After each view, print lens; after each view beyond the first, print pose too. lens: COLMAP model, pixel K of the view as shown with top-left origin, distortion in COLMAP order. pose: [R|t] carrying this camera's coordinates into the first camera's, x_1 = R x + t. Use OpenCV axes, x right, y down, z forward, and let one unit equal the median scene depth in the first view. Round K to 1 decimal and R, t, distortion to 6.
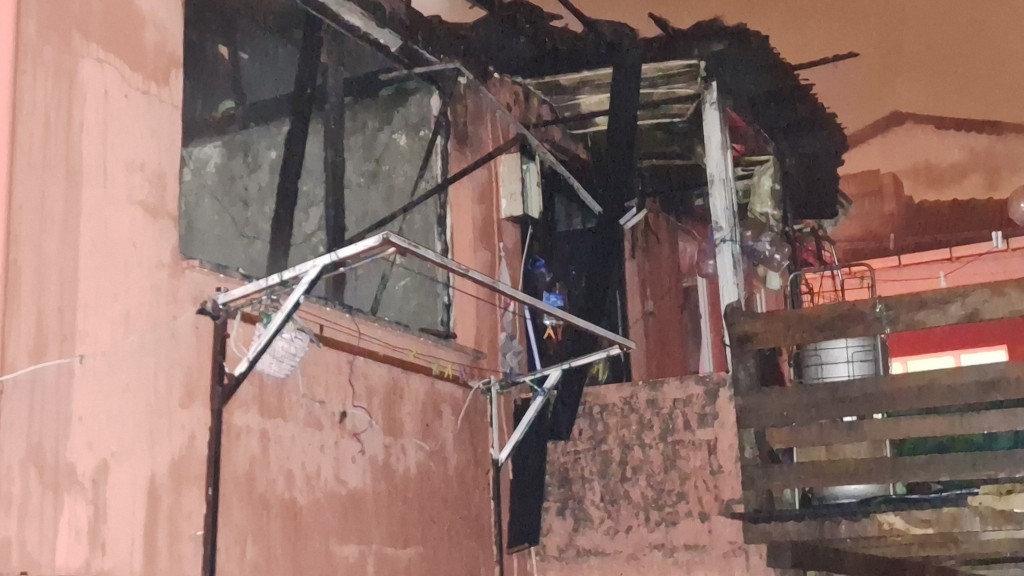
lens RADIAL K [[1430.9, 0, 536.9], [0, 1430.9, 273.1], [0, 0, 1]] dist [0.099493, -0.026296]
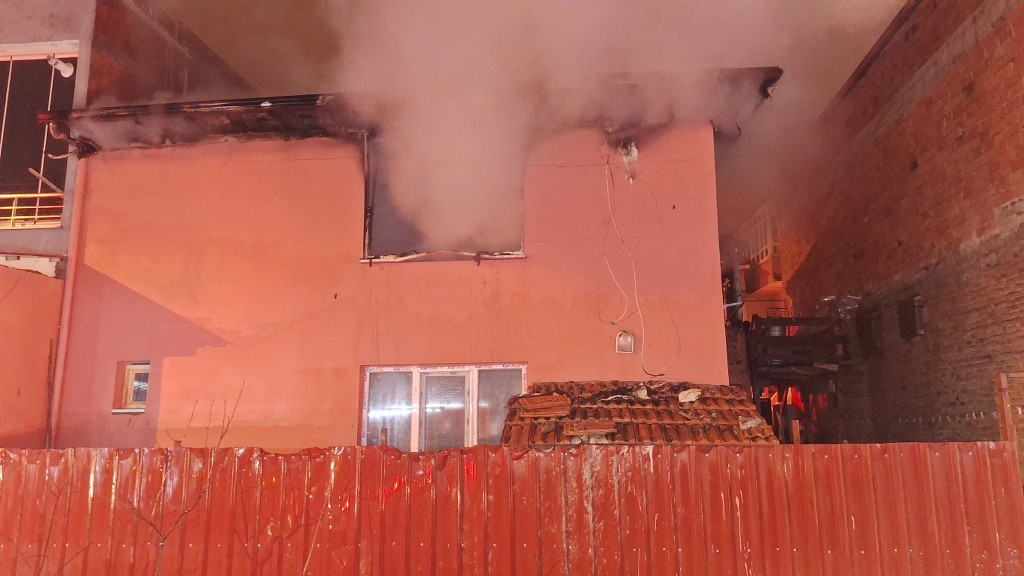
lens RADIAL K [[716.7, 0, 508.7], [0, 716.7, 284.7], [0, 0, 1]] dist [0.109579, -0.154509]
pose [[0.944672, 0.103505, 0.311257, -1.183607], [-0.124824, 0.990953, 0.049314, -0.077629], [-0.303336, -0.085438, 0.949046, -0.767890]]
